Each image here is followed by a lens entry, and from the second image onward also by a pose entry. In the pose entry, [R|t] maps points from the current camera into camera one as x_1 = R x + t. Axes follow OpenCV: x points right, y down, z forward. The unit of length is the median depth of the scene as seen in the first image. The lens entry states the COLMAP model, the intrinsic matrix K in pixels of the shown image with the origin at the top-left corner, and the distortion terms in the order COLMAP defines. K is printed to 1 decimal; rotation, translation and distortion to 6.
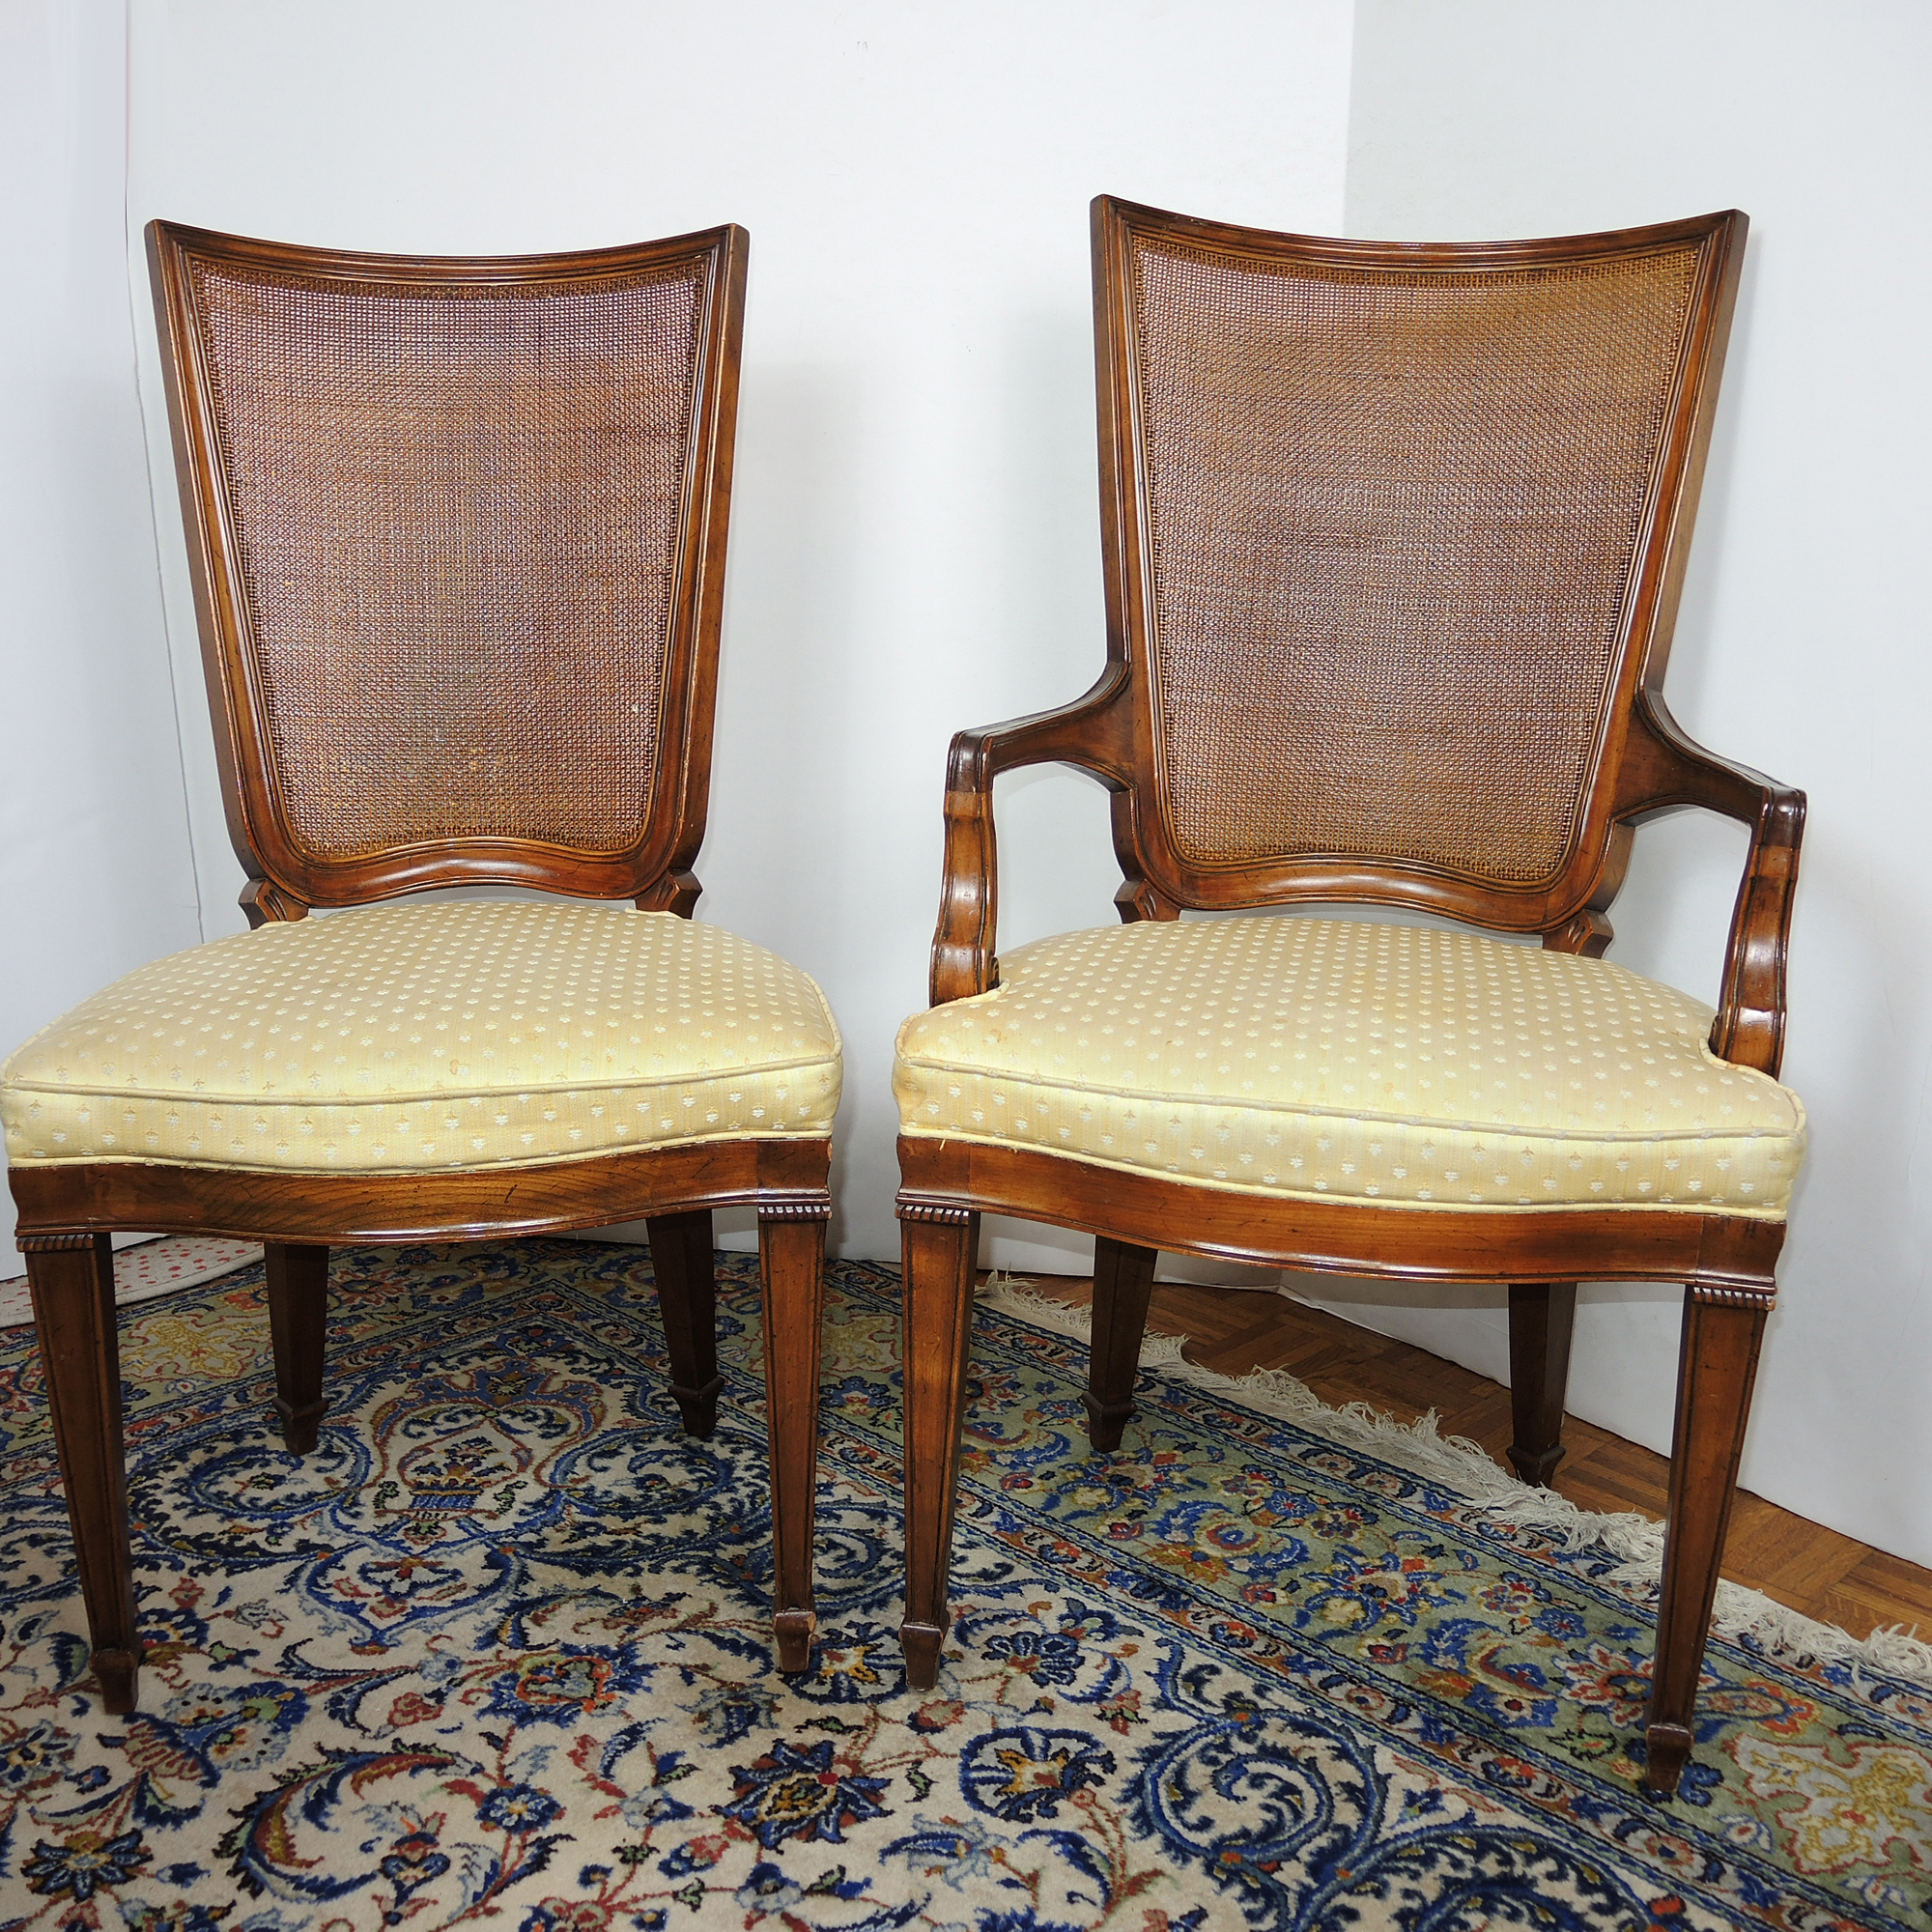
lens RADIAL K [[2125.8, 0, 951.8], [0, 2125.8, 962.1], [0, 0, 1]] dist [-0.068617, 0.000000]
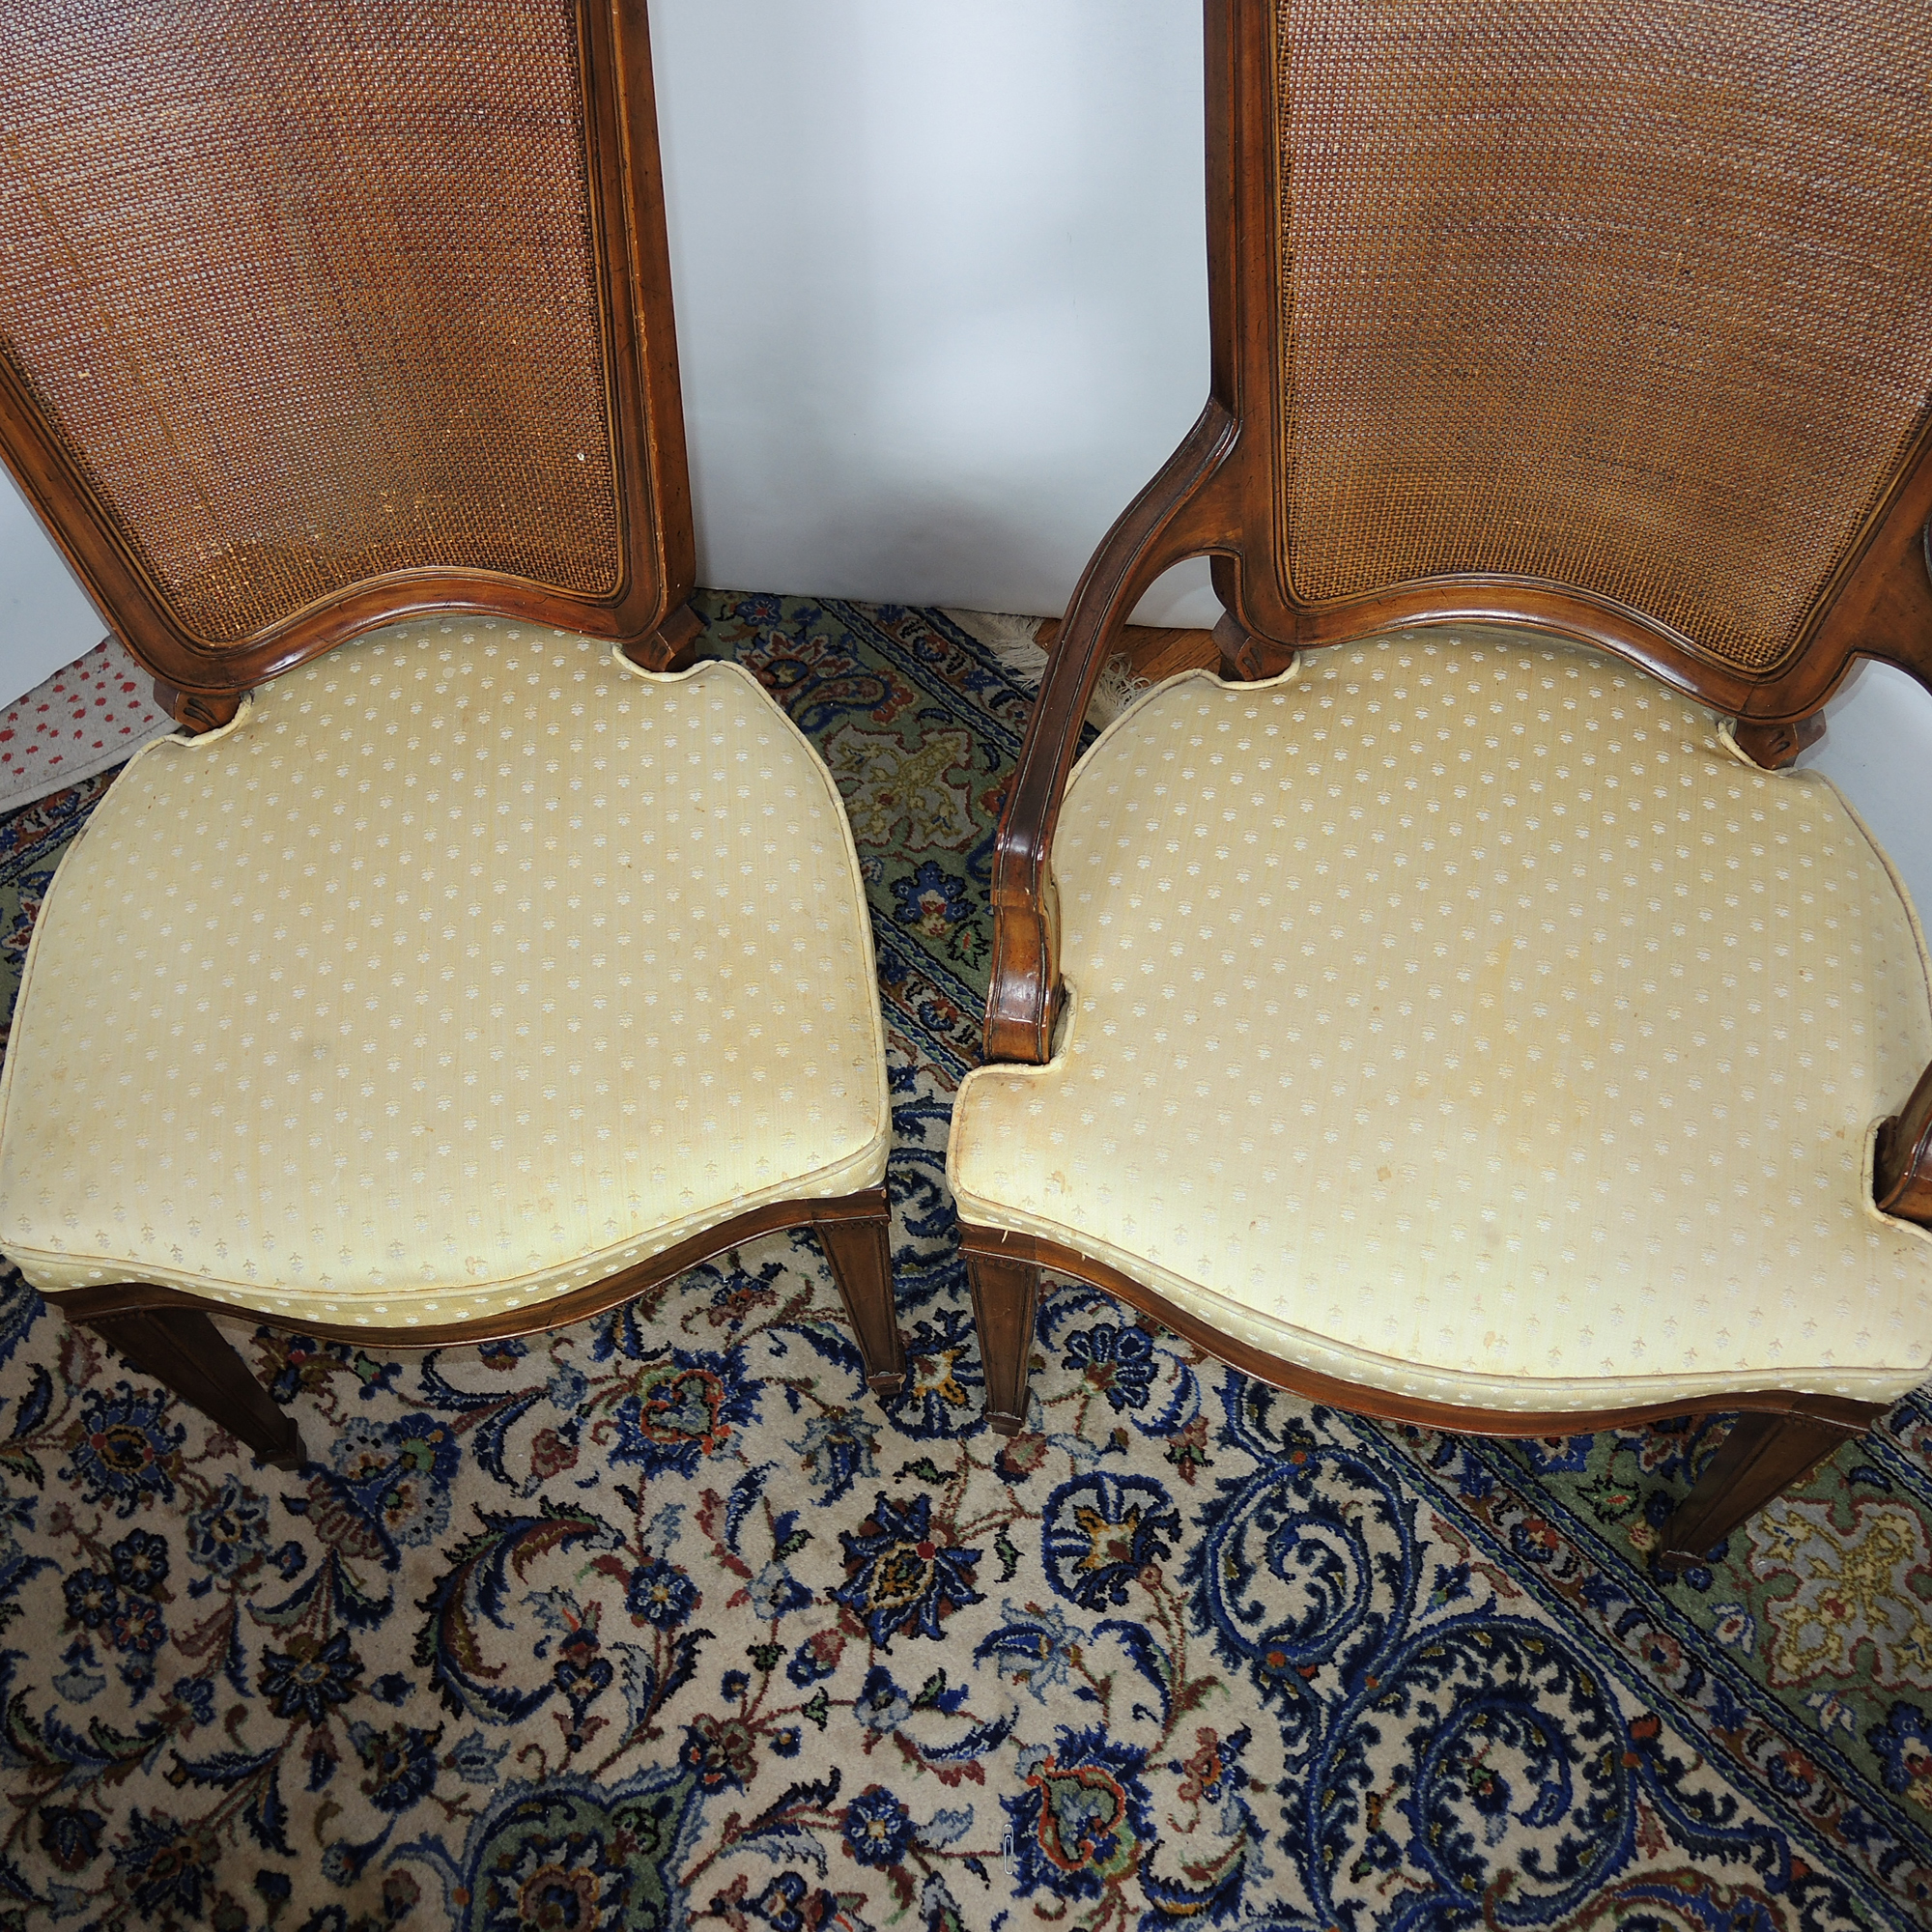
lens RADIAL K [[2125.8, 0, 951.7], [0, 2125.8, 953.5], [0, 0, 1]] dist [-0.068617, 0.000000]
pose [[0.997906, -0.020210, -0.061440, 0.031629], [0.057913, 0.702162, 0.709658, -0.648866], [0.028798, -0.711730, 0.701862, 0.429340]]
